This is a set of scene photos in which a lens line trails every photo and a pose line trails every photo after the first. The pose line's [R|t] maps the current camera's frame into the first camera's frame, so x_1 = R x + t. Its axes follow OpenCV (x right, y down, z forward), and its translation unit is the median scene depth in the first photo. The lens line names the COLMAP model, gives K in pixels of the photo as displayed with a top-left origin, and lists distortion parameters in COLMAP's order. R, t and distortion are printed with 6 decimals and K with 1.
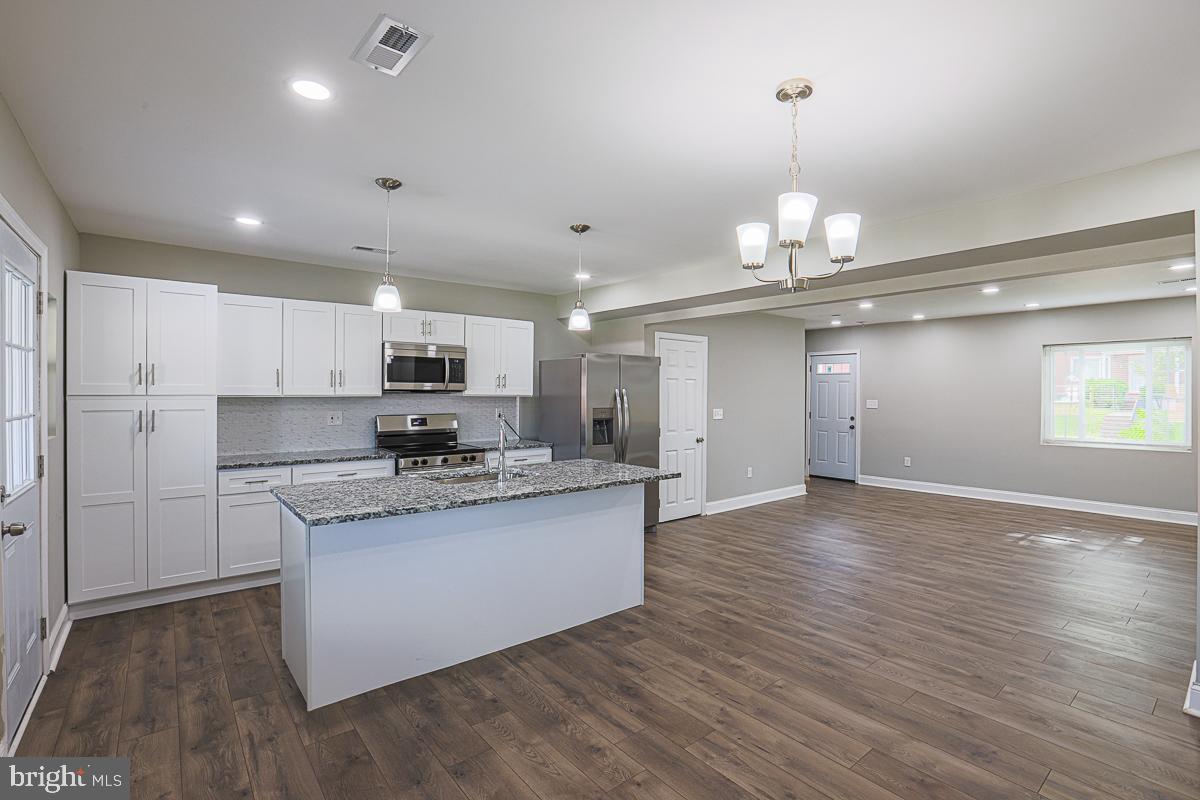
lens RADIAL K [[550.0, 0, 598.6], [0, 550.0, 396.0], [0, 0, 1]] dist [-0.061120, 0.023665]
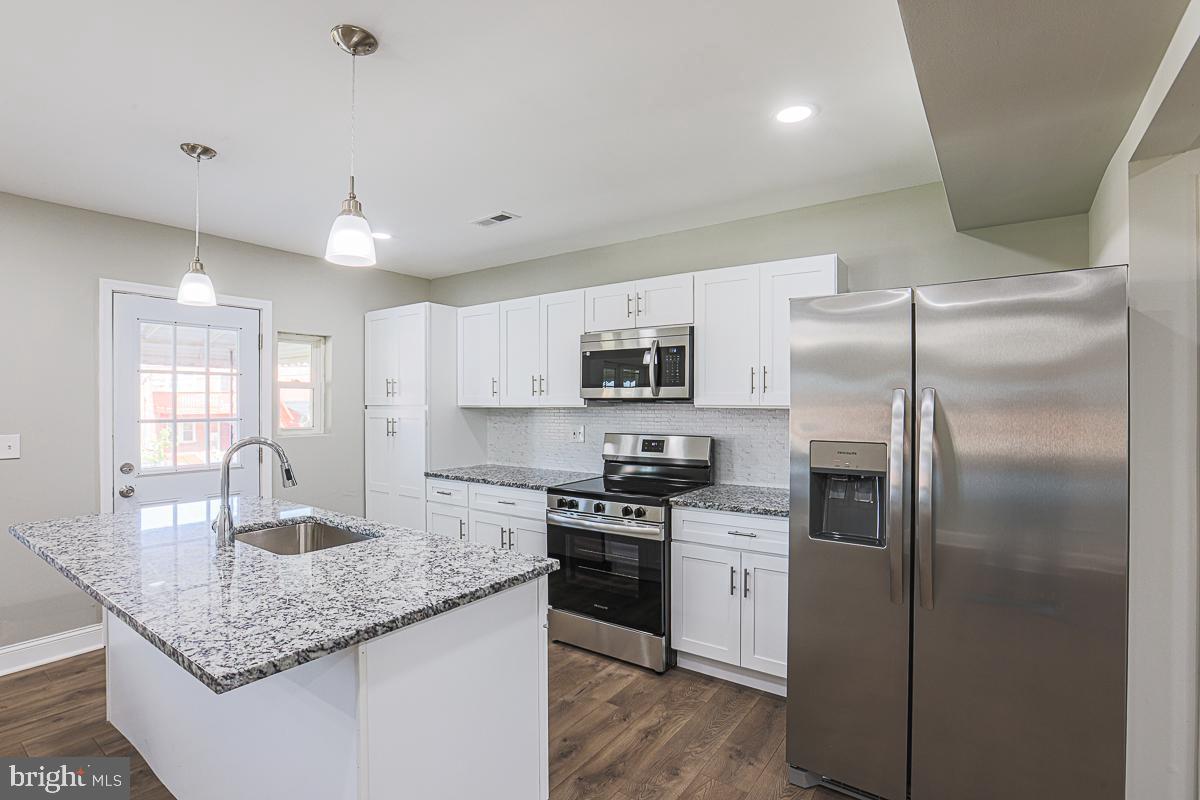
lens RADIAL K [[563.1, 0, 601.9], [0, 563.1, 402.2], [0, 0, 1]] dist [-0.060523, 0.022194]
pose [[0.275068, -0.005618, -0.961408, 0.366231], [-0.001984, 0.999977, -0.006411, -0.001587], [0.961423, 0.003671, 0.275050, 0.852418]]
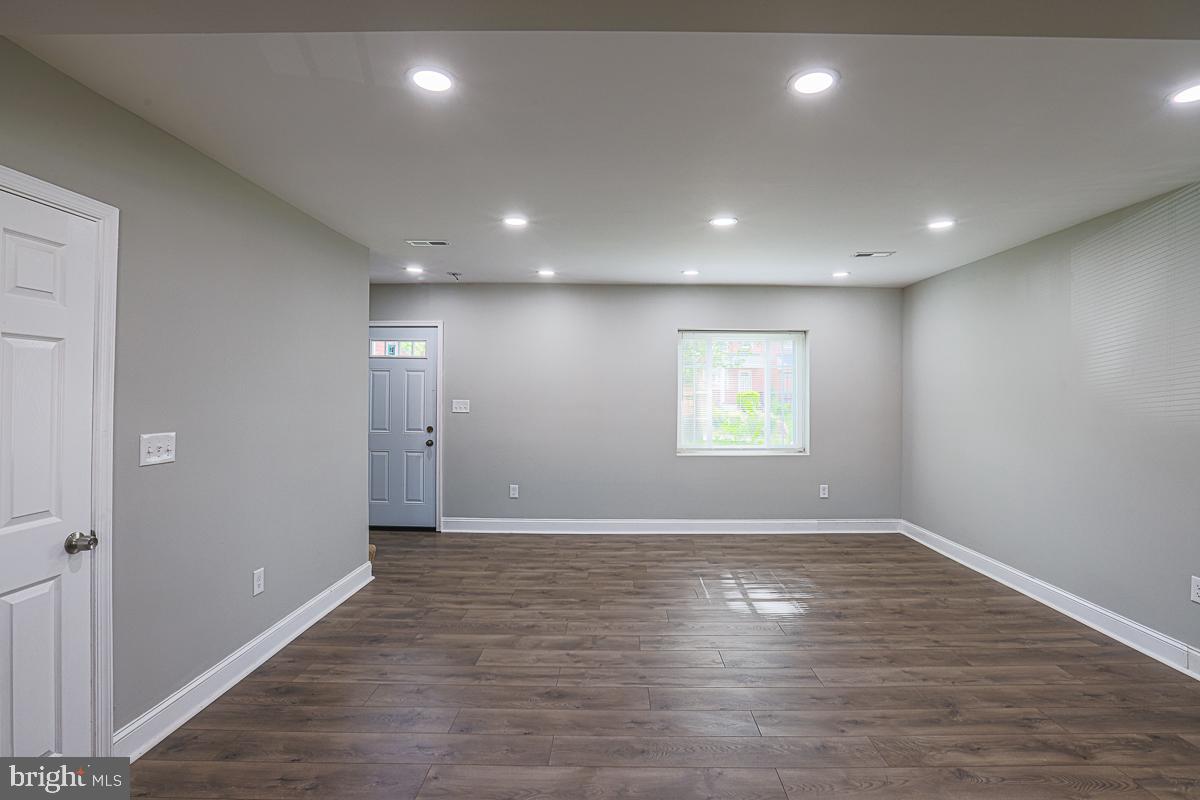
lens RADIAL K [[558.5, 0, 612.3], [0, 558.5, 388.3], [0, 0, 1]] dist [-0.063491, 0.025059]
pose [[0.629774, 0.006694, 0.776749, 0.197620], [-0.000512, 0.999966, -0.008202, -0.002251], [-0.776778, 0.004768, 0.629756, 0.843017]]
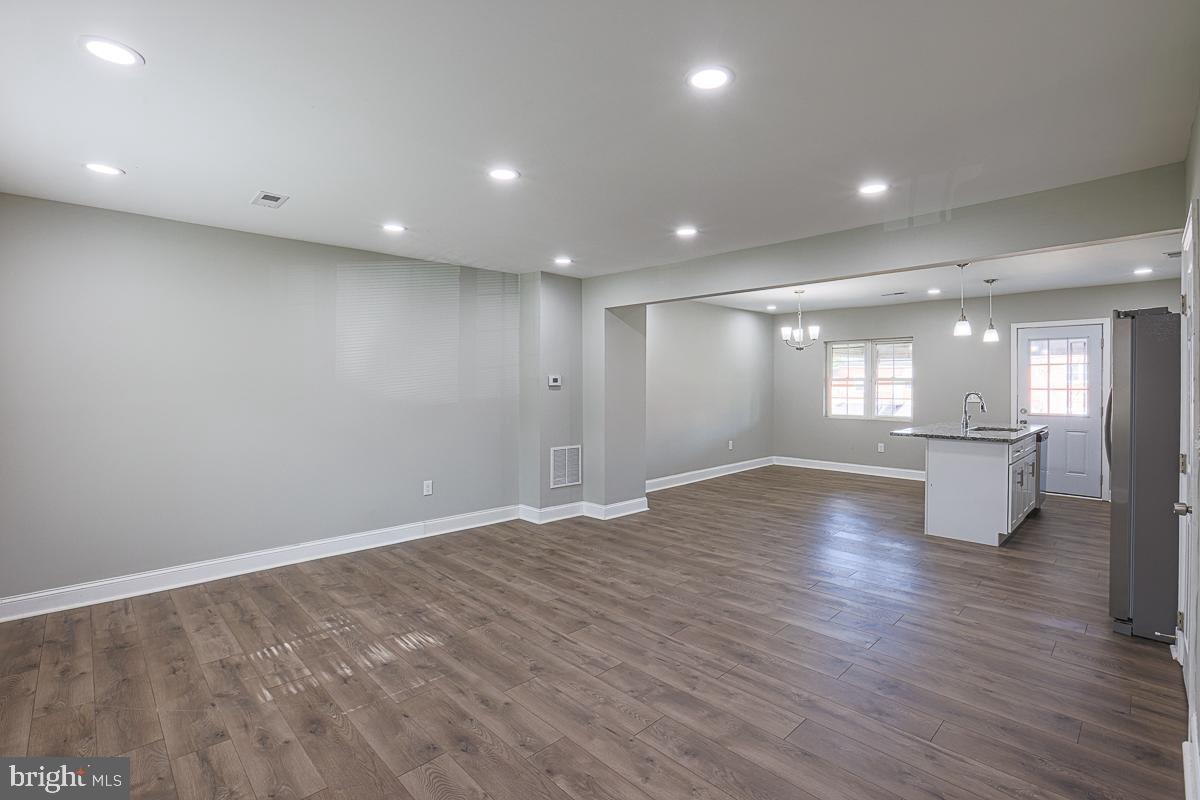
lens RADIAL K [[554.2, 0, 598.0], [0, 554.2, 393.7], [0, 0, 1]] dist [-0.060318, 0.023283]
pose [[-0.995649, 0.000437, -0.093187, 0.830056], [-0.001905, 0.999685, 0.025039, -0.001642], [0.093168, 0.025107, -0.995334, 1.839419]]
